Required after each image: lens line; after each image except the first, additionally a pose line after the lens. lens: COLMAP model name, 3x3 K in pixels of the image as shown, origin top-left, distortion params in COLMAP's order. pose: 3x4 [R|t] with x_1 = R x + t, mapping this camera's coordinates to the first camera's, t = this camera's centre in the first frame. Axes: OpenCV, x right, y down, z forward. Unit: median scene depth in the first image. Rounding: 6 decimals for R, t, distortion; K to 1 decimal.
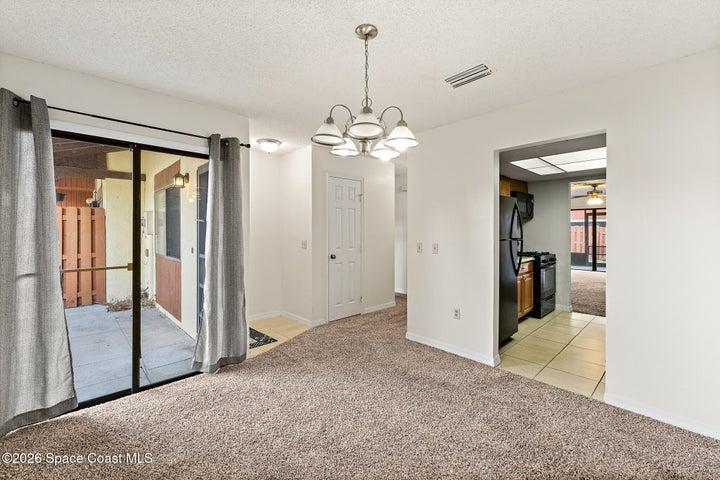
lens RADIAL K [[308.9, 0, 358.1], [0, 308.9, 230.1], [0, 0, 1]] dist [0.001153, 0.000148]
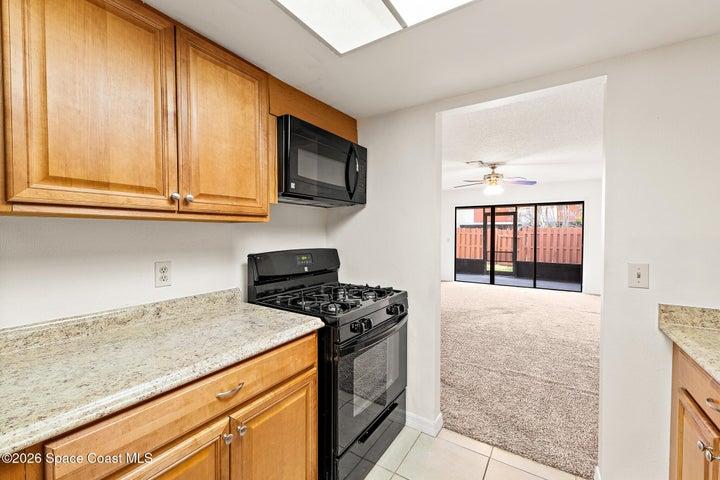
lens RADIAL K [[300.3, 0, 358.0], [0, 300.3, 236.9], [0, 0, 1]] dist [0.000813, 0.000304]
pose [[0.973634, 0.001938, 0.228108, 0.248067], [-0.005076, 0.999900, 0.013170, 0.001326], [-0.228060, -0.013981, 0.973547, 0.322718]]
